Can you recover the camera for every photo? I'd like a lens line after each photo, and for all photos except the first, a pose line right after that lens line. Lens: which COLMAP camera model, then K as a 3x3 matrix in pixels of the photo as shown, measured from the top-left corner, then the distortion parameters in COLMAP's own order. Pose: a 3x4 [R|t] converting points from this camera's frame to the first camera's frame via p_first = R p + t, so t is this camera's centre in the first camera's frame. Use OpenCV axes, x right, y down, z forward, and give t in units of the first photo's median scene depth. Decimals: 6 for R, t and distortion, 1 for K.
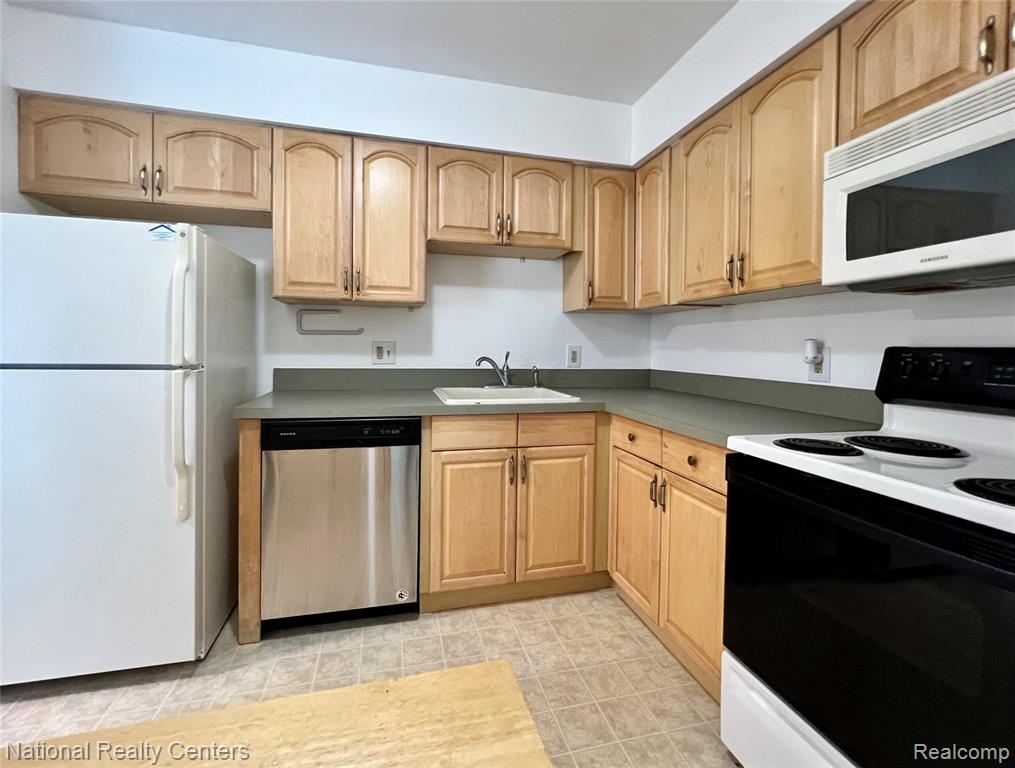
lens RADIAL K [[453.8, 0, 497.5], [0, 453.8, 354.9], [0, 0, 1]] dist [-0.000104, -0.000026]
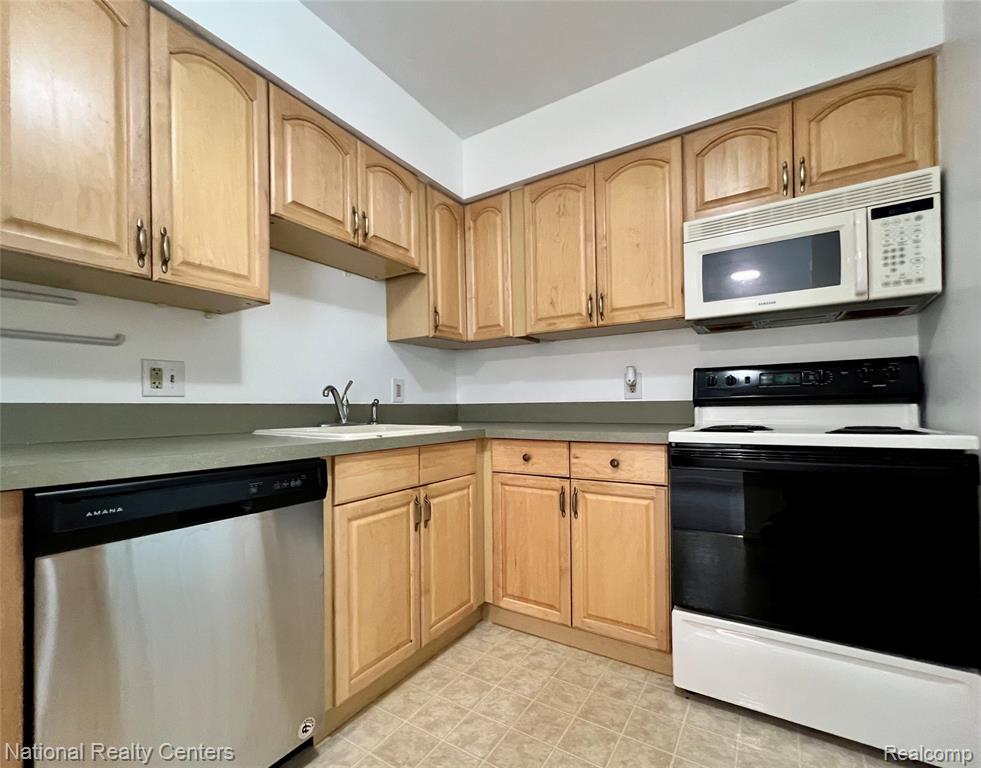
lens RADIAL K [[447.1, 0, 502.0], [0, 447.1, 404.5], [0, 0, 1]] dist [-0.000023, 0.000438]
pose [[0.718563, -0.018279, 0.695221, -0.419834], [0.035004, 0.999338, -0.009905, 0.065391], [-0.694580, 0.031454, 0.718727, 0.289030]]
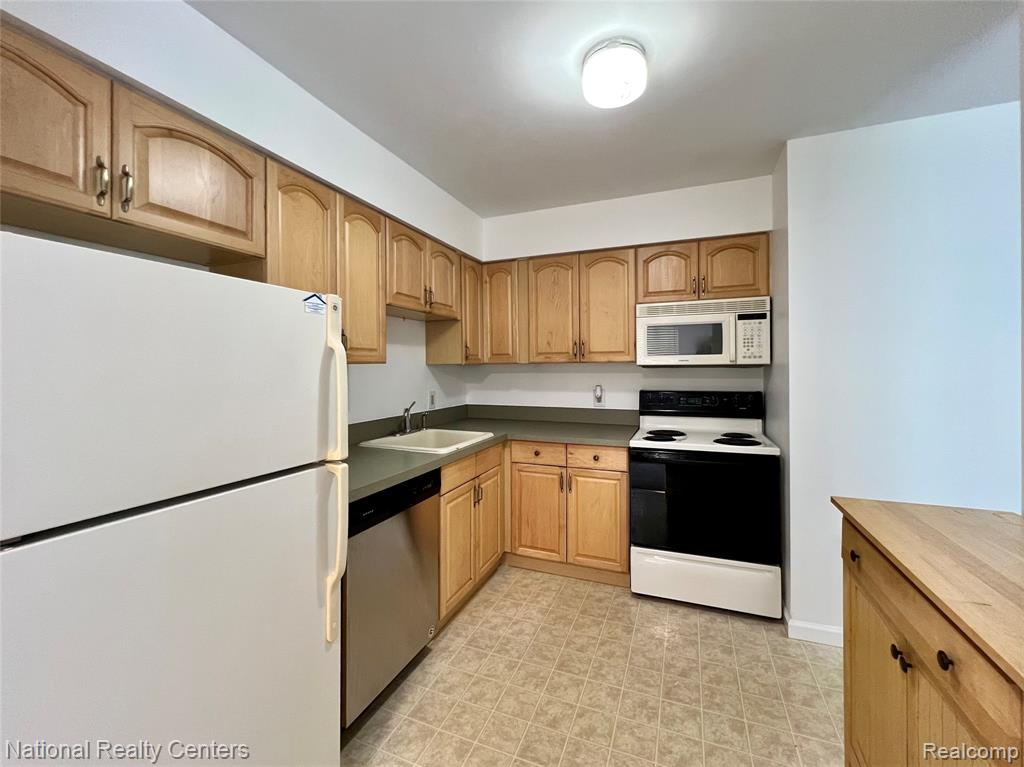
lens RADIAL K [[428.0, 0, 524.7], [0, 428.0, 365.1], [0, 0, 1]] dist [0.000321, 0.000034]
pose [[0.575932, -0.009999, 0.817436, -0.866012], [0.026499, 0.999628, -0.006443, -0.104624], [-0.817068, 0.025372, 0.575983, 0.174006]]
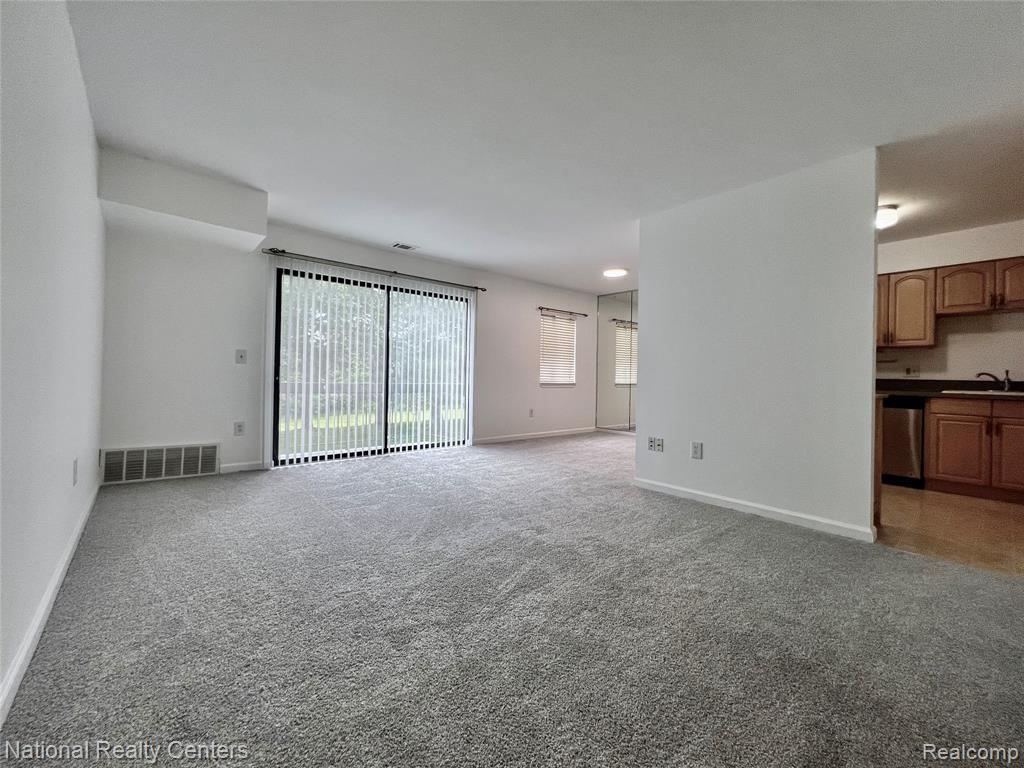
lens RADIAL K [[418.5, 0, 509.7], [0, 418.5, 370.8], [0, 0, 1]] dist [0.000936, 0.000298]
pose [[0.445508, -0.012186, -0.895195, 0.734400], [-0.032019, 0.999051, -0.029534, 0.124743], [0.894705, 0.041821, 0.444695, -1.669642]]
